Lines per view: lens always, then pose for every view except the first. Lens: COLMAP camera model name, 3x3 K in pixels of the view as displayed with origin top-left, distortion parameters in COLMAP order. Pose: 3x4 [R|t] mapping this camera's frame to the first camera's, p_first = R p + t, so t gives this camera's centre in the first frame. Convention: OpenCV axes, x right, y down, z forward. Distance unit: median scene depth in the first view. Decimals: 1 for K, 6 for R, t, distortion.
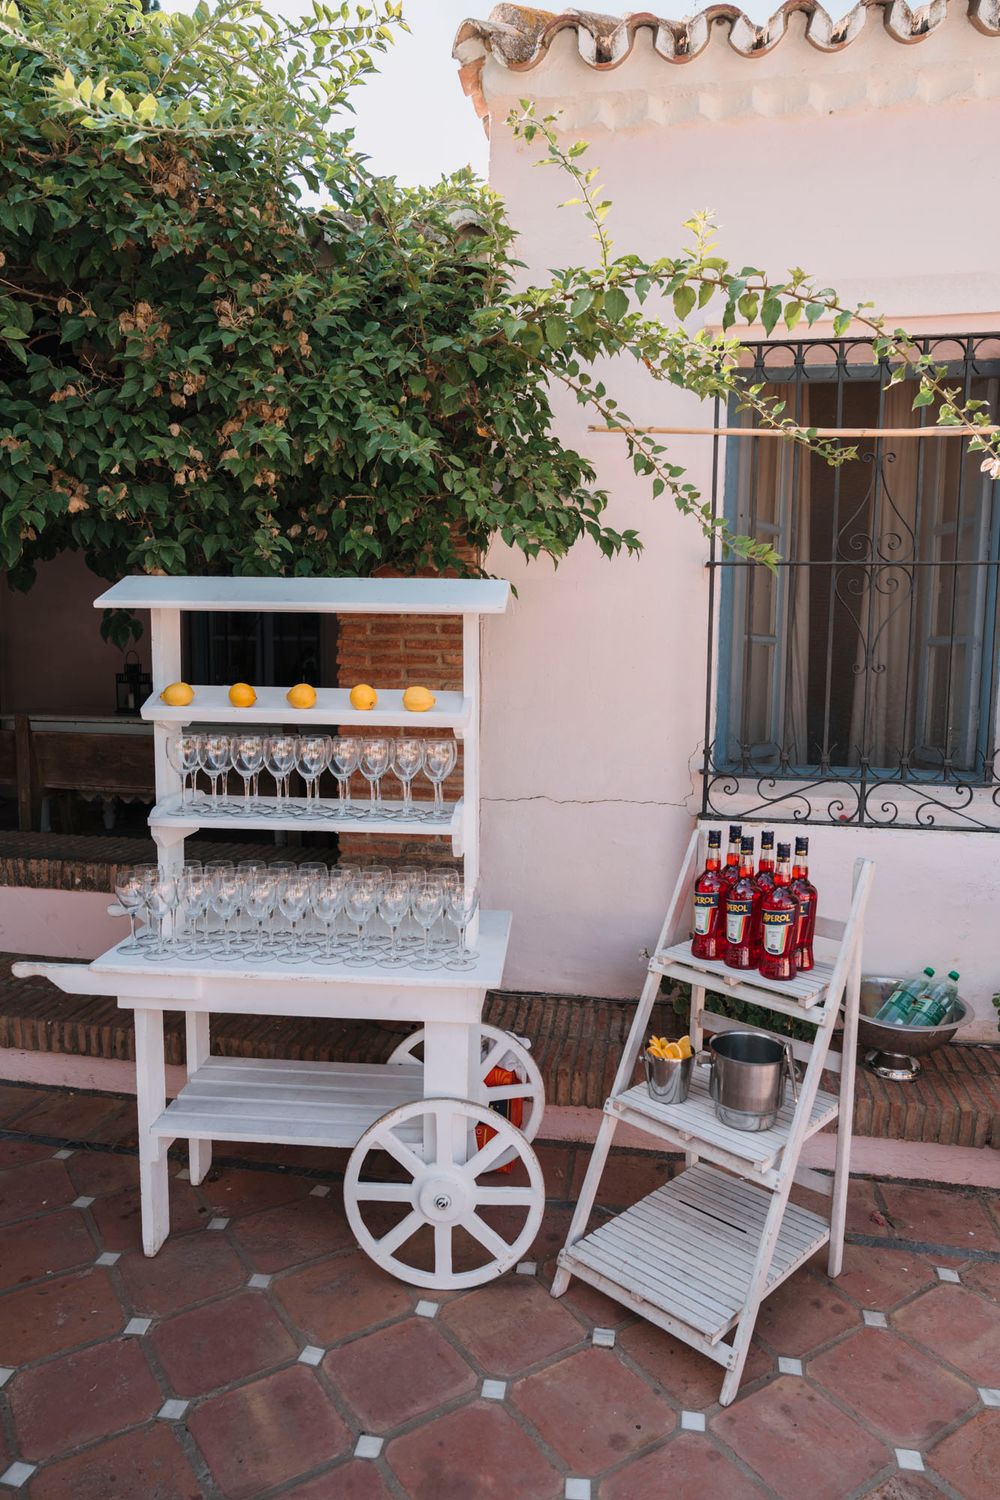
lens RADIAL K [[1071.7, 0, 500.0], [0, 1071.7, 750.0], [0, 0, 1]] dist [-0.004499, 0.002807]
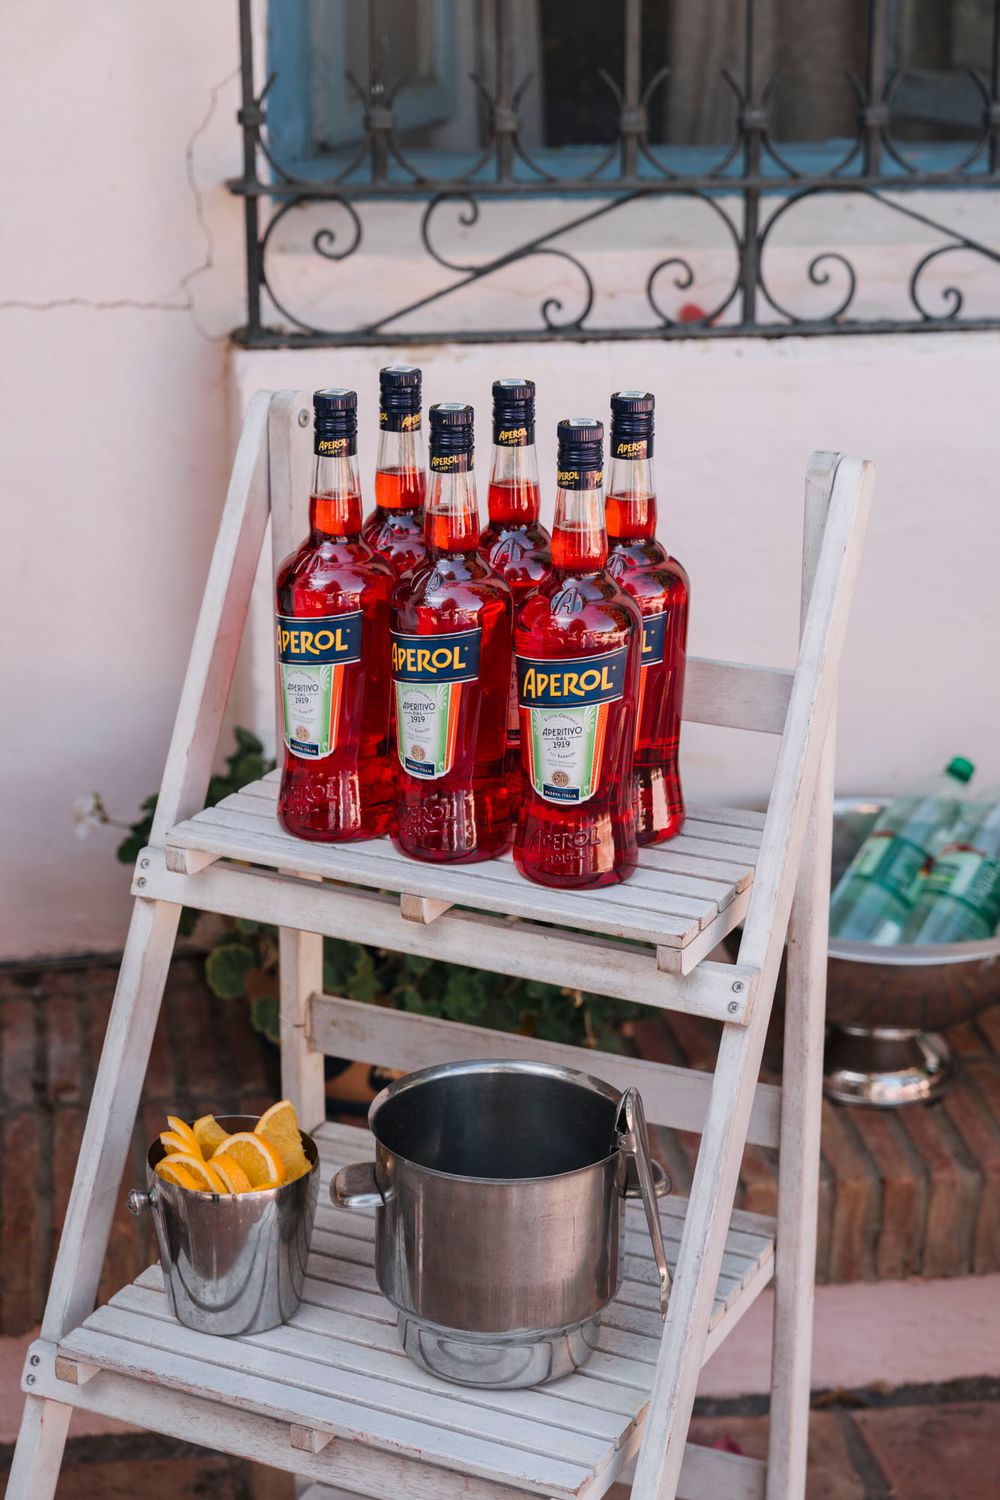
lens RADIAL K [[2849.0, 0, 500.0], [0, 2849.0, 750.0], [0, 0, 1]] dist [0.003805, 0.014535]
pose [[0.948459, -0.112240, 0.296358, 0.009742], [0.048103, 0.975332, 0.215440, 0.007422], [-0.313229, -0.190080, 0.930461, 0.272952]]
